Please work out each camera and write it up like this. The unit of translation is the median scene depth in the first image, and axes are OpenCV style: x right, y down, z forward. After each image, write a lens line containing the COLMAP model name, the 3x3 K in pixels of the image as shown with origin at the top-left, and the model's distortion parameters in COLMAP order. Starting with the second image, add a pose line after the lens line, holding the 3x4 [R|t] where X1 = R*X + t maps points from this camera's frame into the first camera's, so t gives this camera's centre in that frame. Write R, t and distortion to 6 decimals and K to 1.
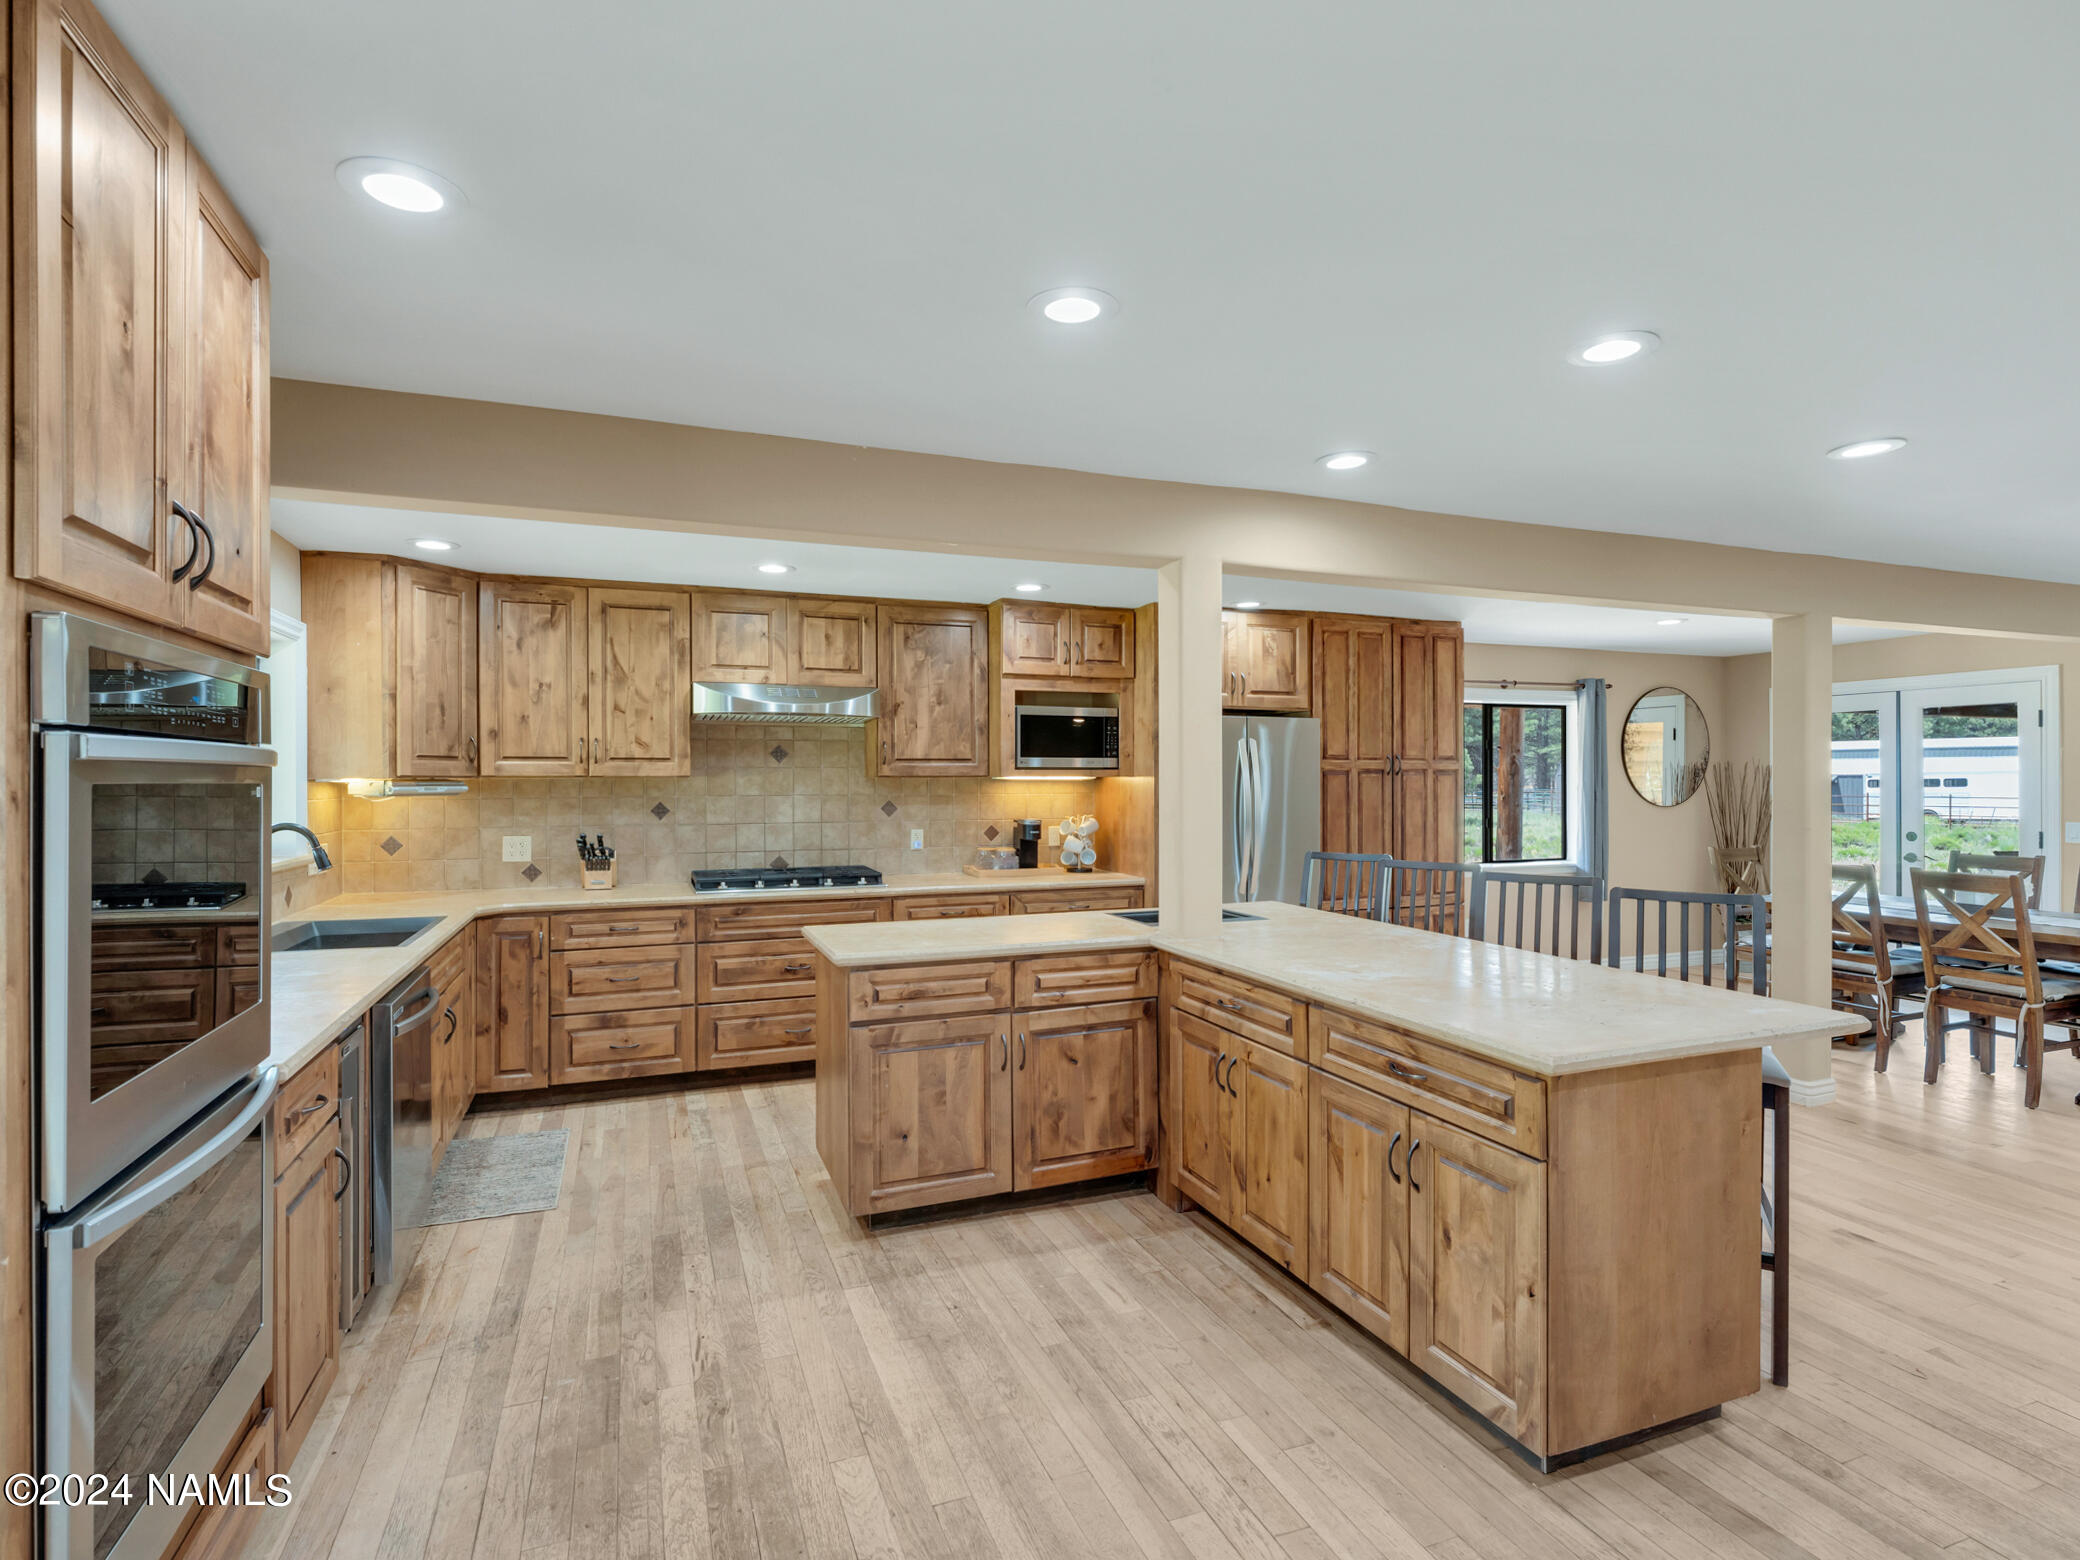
lens RADIAL K [[1039.0, 0, 1040.0], [0, 1039.0, 780.0], [0, 0, 1]] dist [-0.001117, 0.000046]
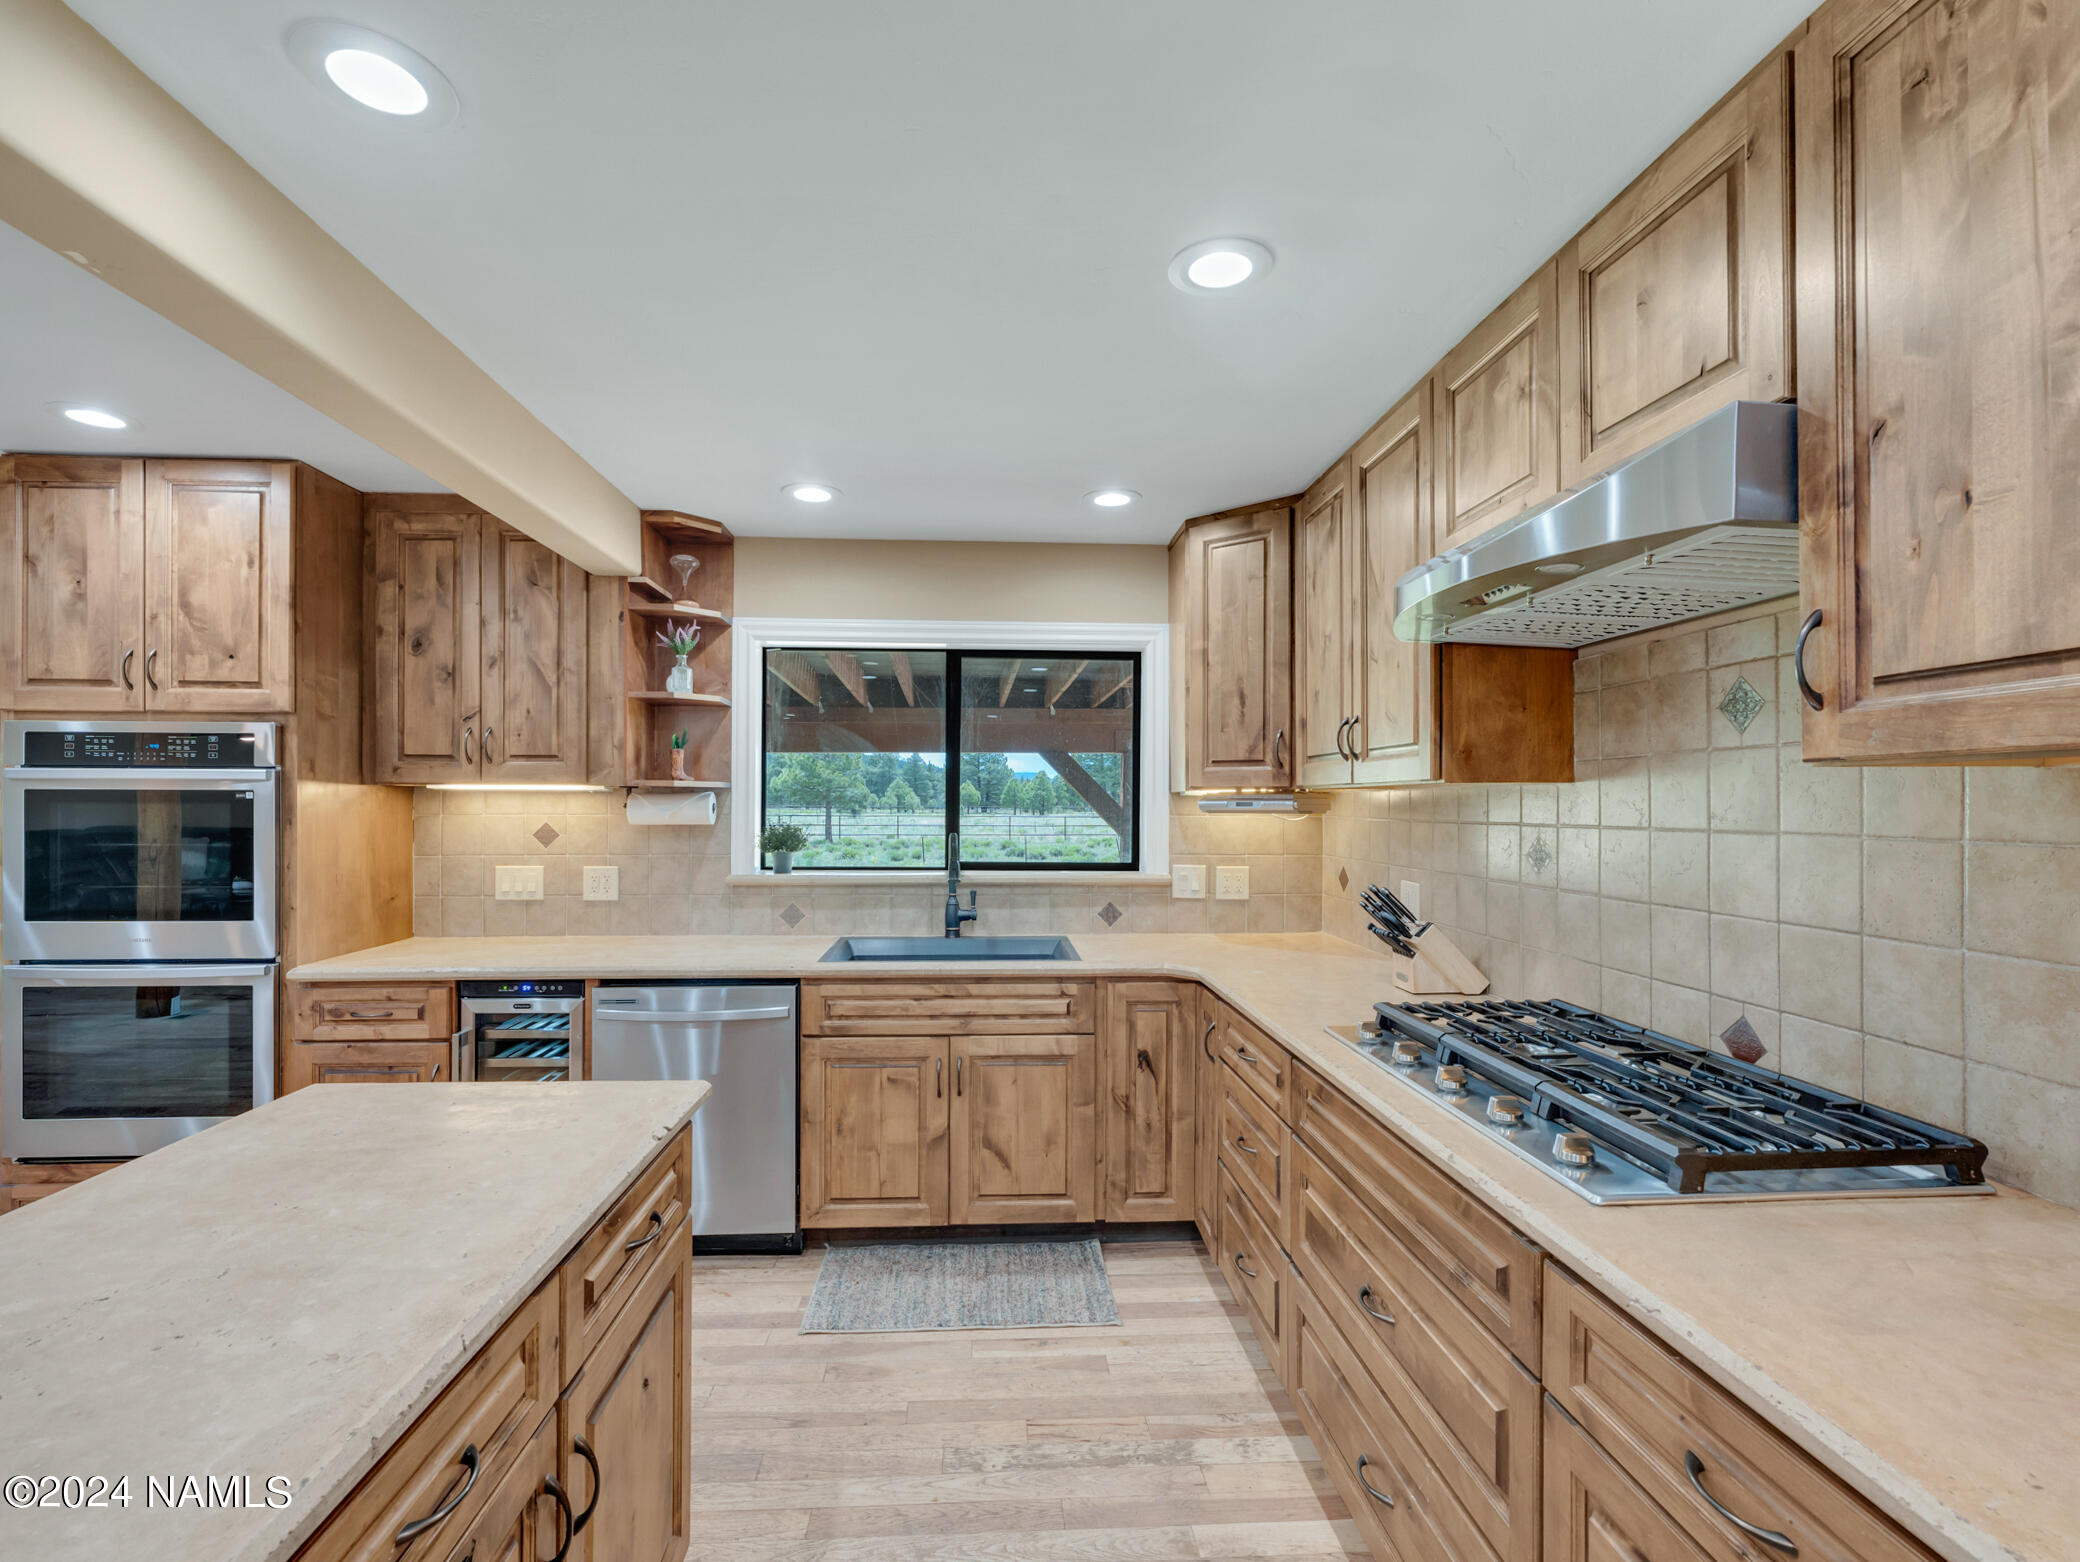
lens RADIAL K [[946.6, 0, 1019.0], [0, 946.6, 802.9], [0, 0, 1]] dist [0.001843, -0.000165]
pose [[-0.310820, 0.001283, -0.950468, 0.104704], [-0.002507, 0.999995, 0.002170, 0.005717], [0.950466, 0.003057, -0.310815, 0.881901]]
